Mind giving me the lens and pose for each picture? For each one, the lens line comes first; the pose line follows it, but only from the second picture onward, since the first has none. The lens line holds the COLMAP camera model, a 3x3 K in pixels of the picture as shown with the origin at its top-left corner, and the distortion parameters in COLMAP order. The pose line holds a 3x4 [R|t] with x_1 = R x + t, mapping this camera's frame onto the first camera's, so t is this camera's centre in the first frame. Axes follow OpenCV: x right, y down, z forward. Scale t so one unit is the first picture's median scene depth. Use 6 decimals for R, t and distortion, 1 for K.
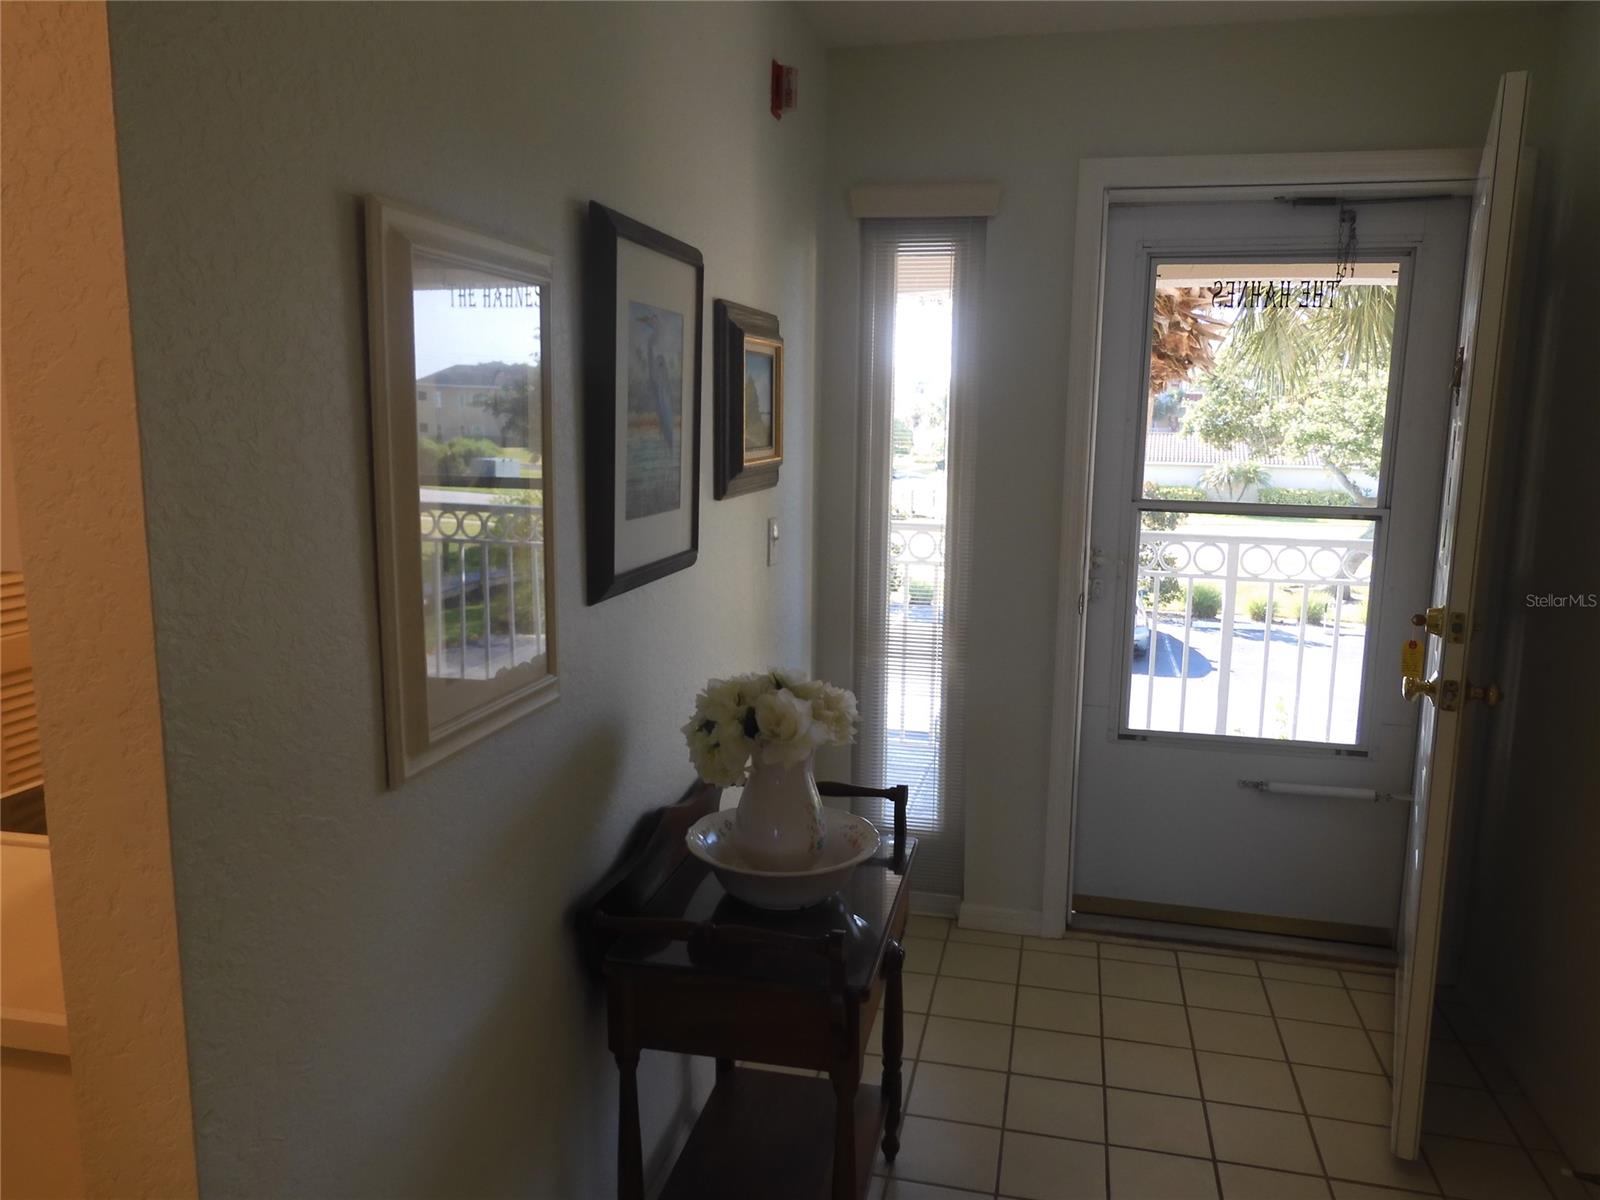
lens RADIAL K [[1143.9, 0, 797.7], [0, 1143.9, 596.1], [0, 0, 1]] dist [-0.001303, 0.000099]
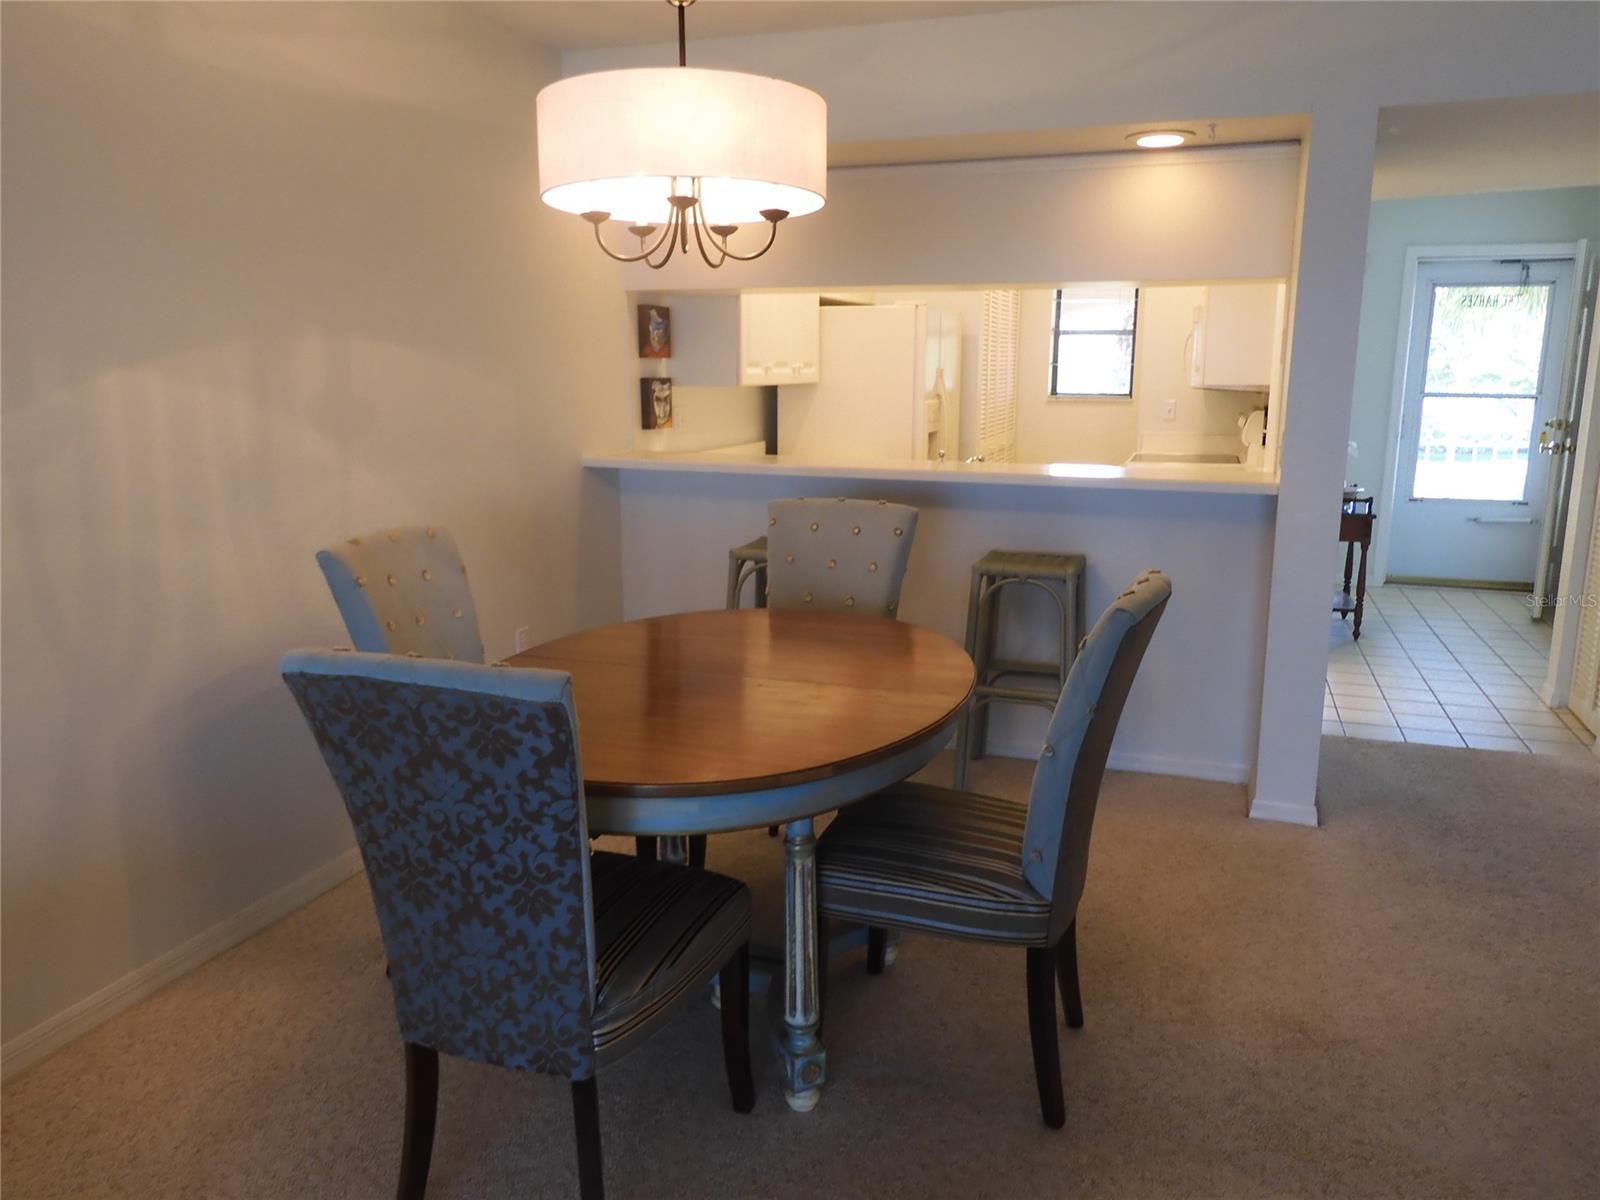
lens RADIAL K [[1143.9, 0, 797.7], [0, 1143.9, 596.1], [0, 0, 1]] dist [-0.001303, 0.000099]
pose [[0.992890, 0.010174, -0.118599, -0.718899], [-0.005489, 0.999194, 0.039765, 0.257621], [0.118908, -0.038832, 0.992146, -1.534519]]
